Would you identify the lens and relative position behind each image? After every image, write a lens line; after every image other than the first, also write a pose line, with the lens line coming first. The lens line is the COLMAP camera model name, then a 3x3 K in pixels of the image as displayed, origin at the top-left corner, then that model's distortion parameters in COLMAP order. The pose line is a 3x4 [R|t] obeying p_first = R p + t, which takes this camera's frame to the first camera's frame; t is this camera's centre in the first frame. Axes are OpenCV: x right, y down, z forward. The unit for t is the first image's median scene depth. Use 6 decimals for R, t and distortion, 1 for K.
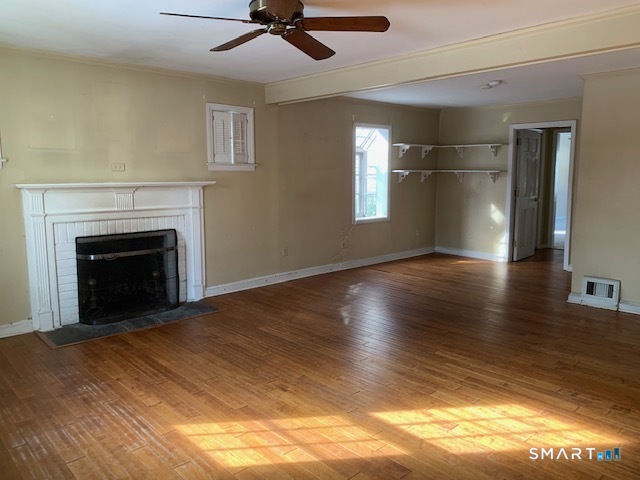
lens RADIAL K [[489.8, 0, 320.0], [0, 489.8, 240.0], [0, 0, 1]] dist [0.107483, -0.147621]
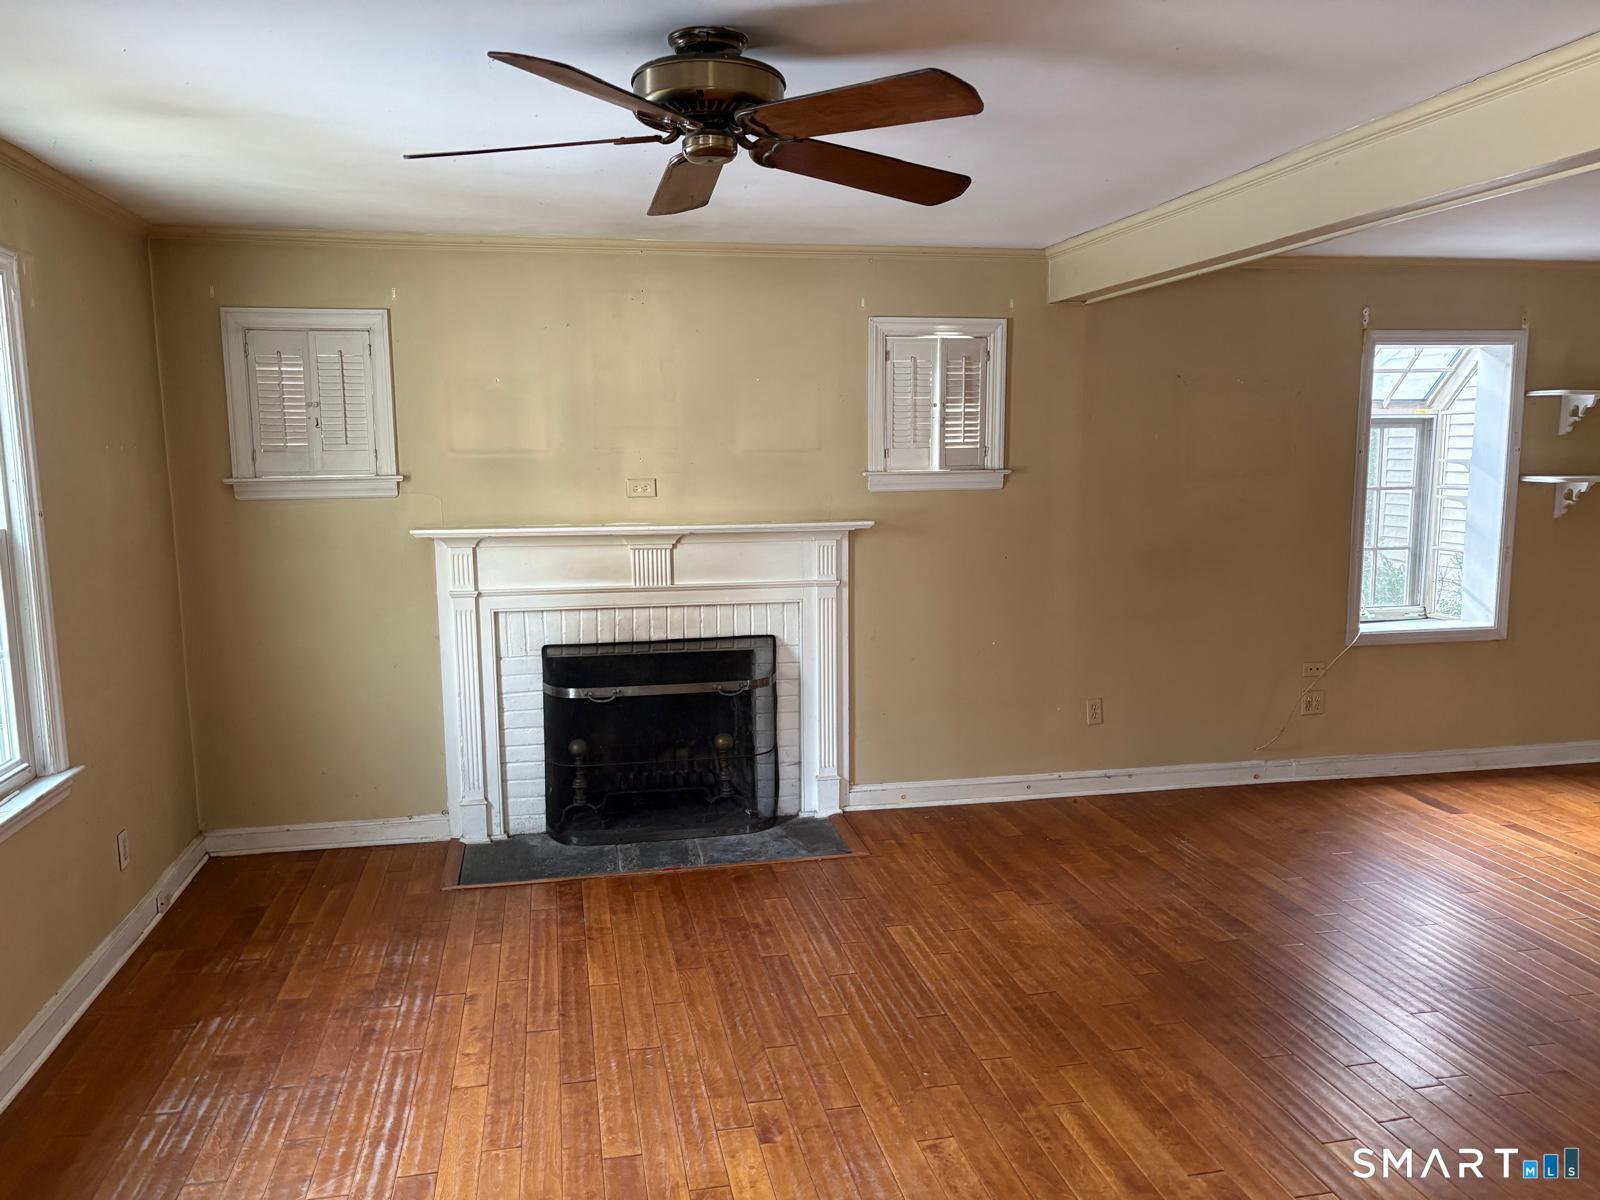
lens RADIAL K [[1219.6, 0, 798.8], [0, 1219.6, 632.9], [0, 0, 1]] dist [0.045700, -0.005300]
pose [[0.850807, 0.073742, -0.520278, 0.258876], [-0.064290, 0.997274, 0.036217, -0.065866], [0.521530, 0.002635, 0.853229, 0.163363]]
